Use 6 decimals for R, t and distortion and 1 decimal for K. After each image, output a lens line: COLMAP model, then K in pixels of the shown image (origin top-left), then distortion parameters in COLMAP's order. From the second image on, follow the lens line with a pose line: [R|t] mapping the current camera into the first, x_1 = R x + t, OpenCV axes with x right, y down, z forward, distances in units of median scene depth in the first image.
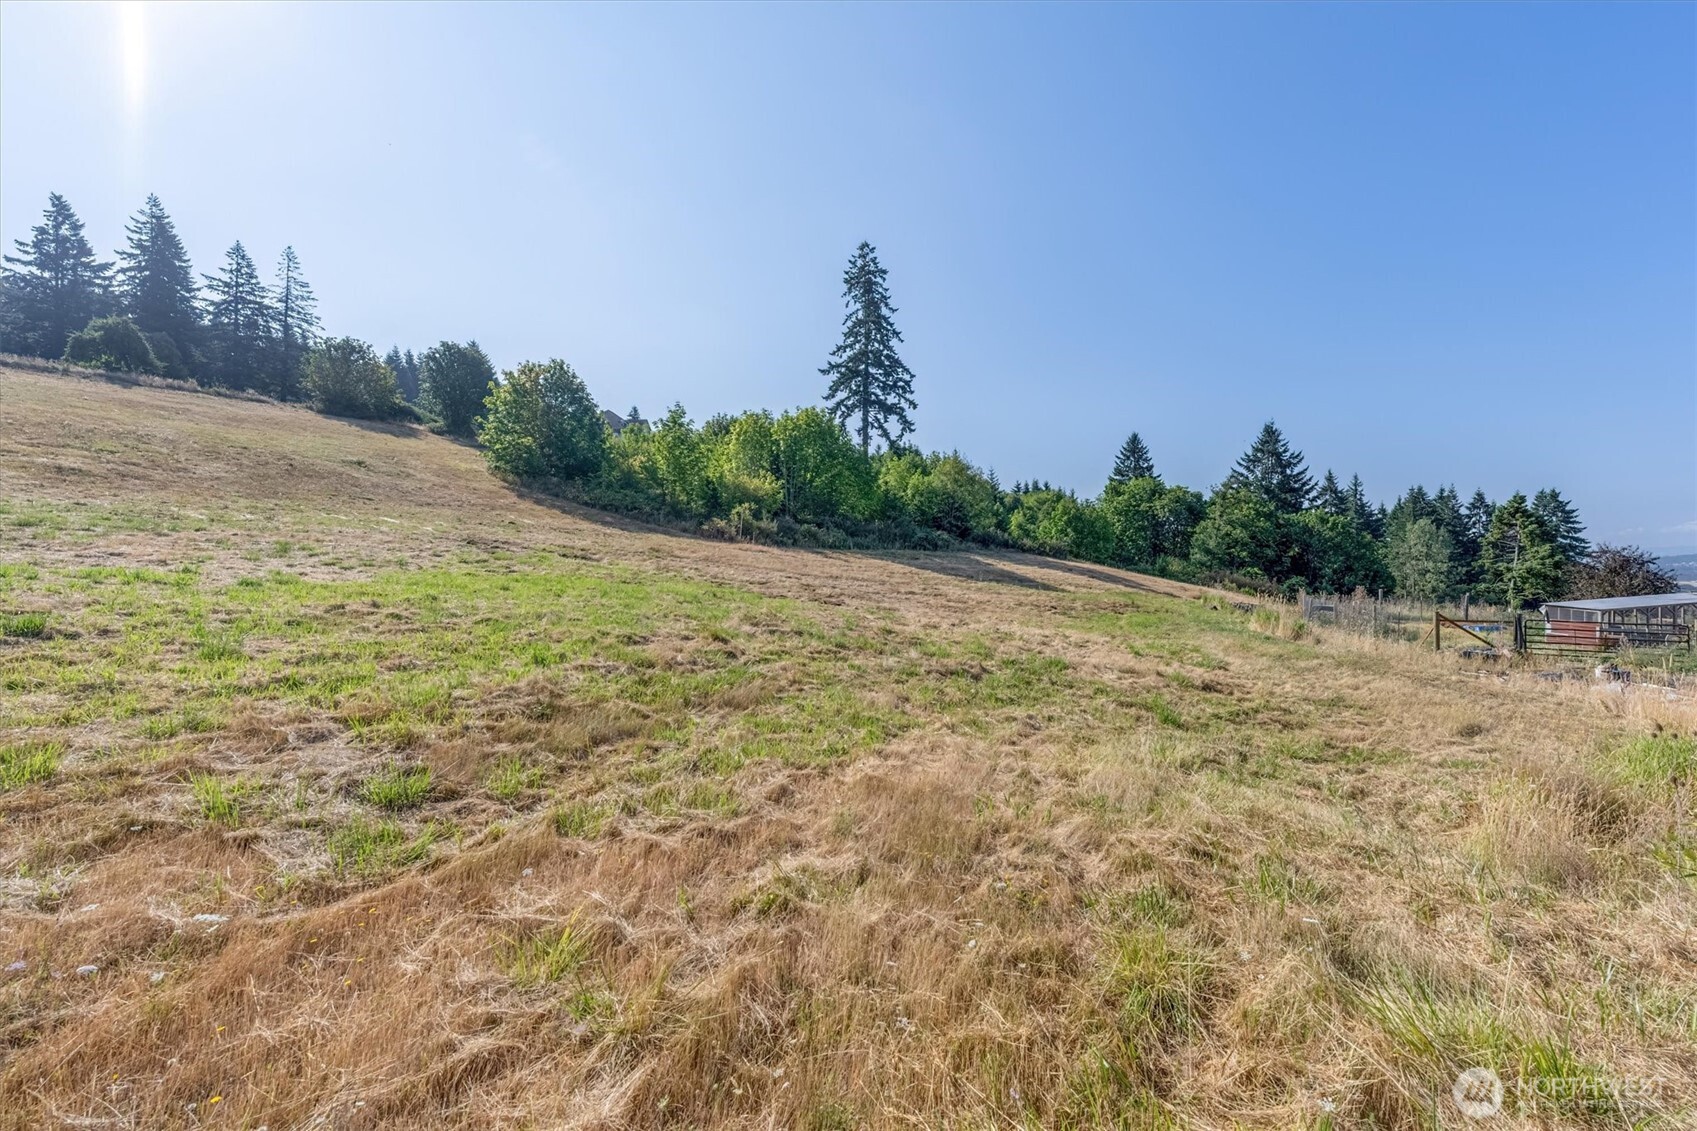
lens RADIAL K [[672.9, 0, 848.2], [0, 672.9, 559.0], [0, 0, 1]] dist [0.019657, 0.000037]
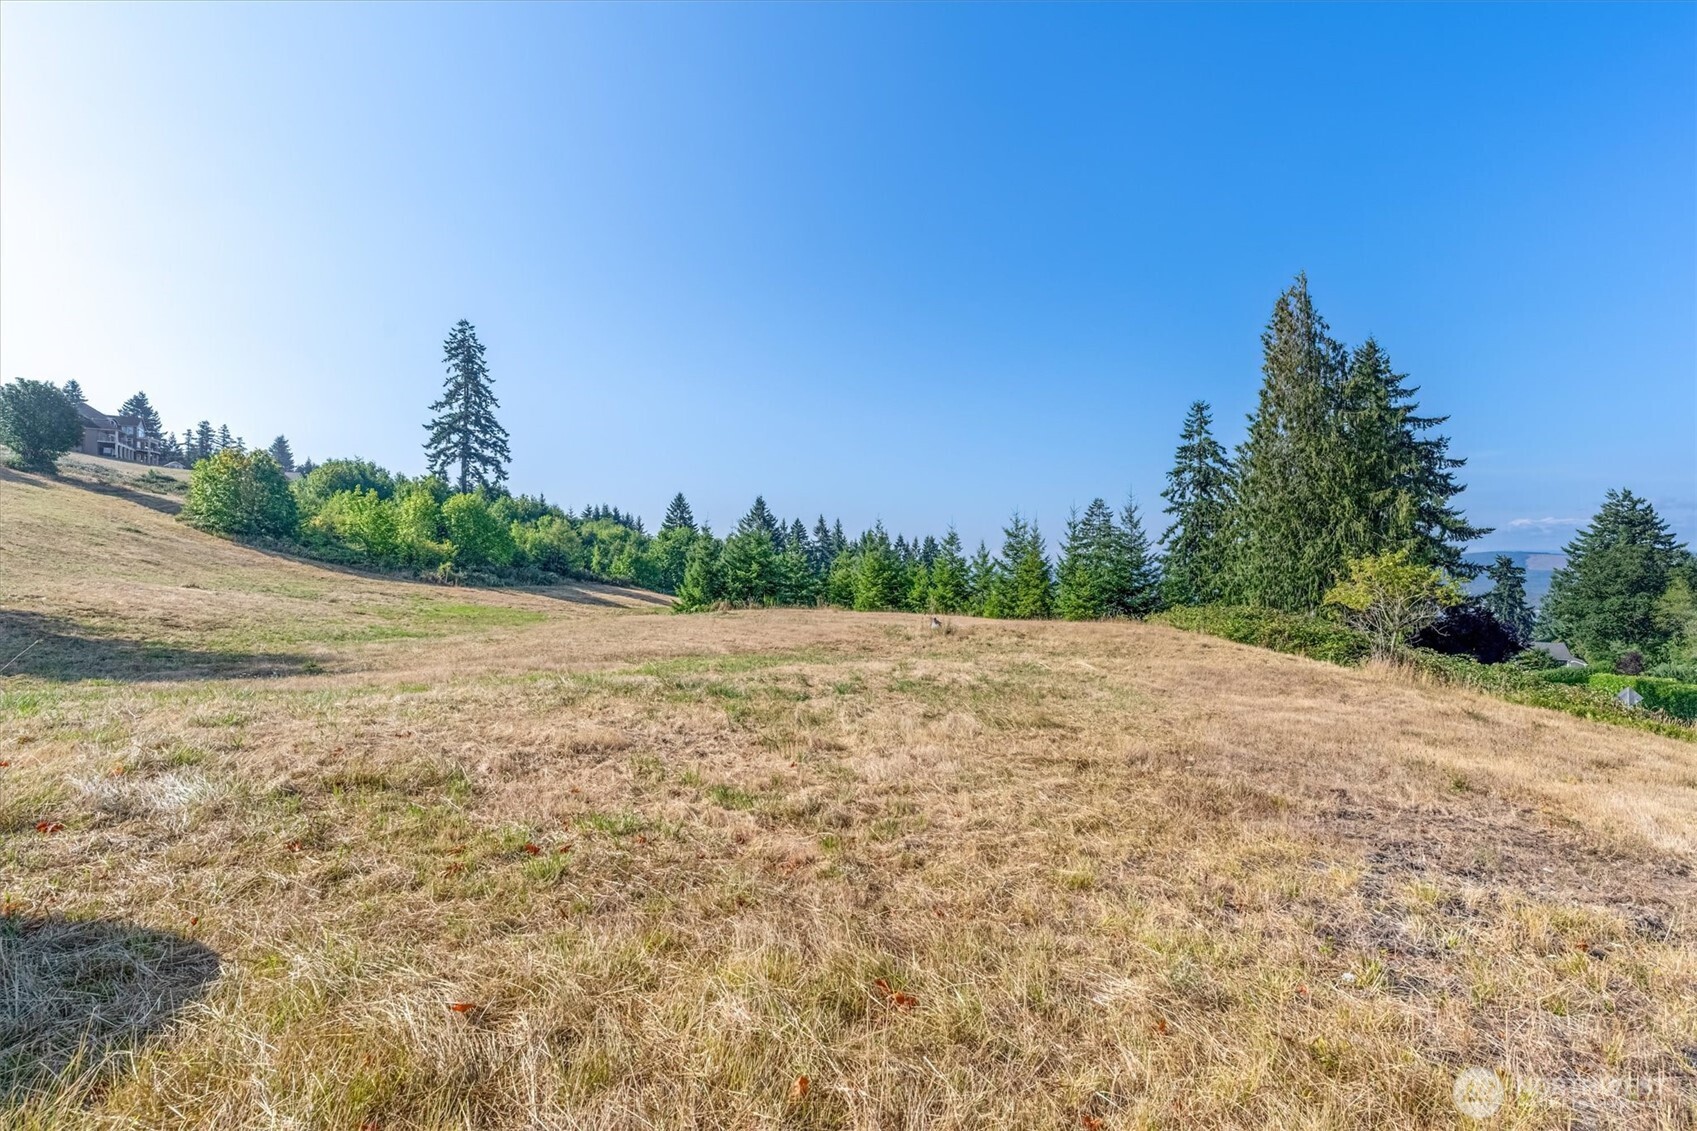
lens RADIAL K [[757.5, 0, 845.3], [0, 757.5, 561.5], [0, 0, 1]] dist [0.014514, -0.000267]
pose [[0.835499, 0.009460, 0.549411, -0.154831], [-0.001611, 0.999890, -0.014766, -0.023676], [-0.549490, 0.011452, 0.835422, -0.511723]]
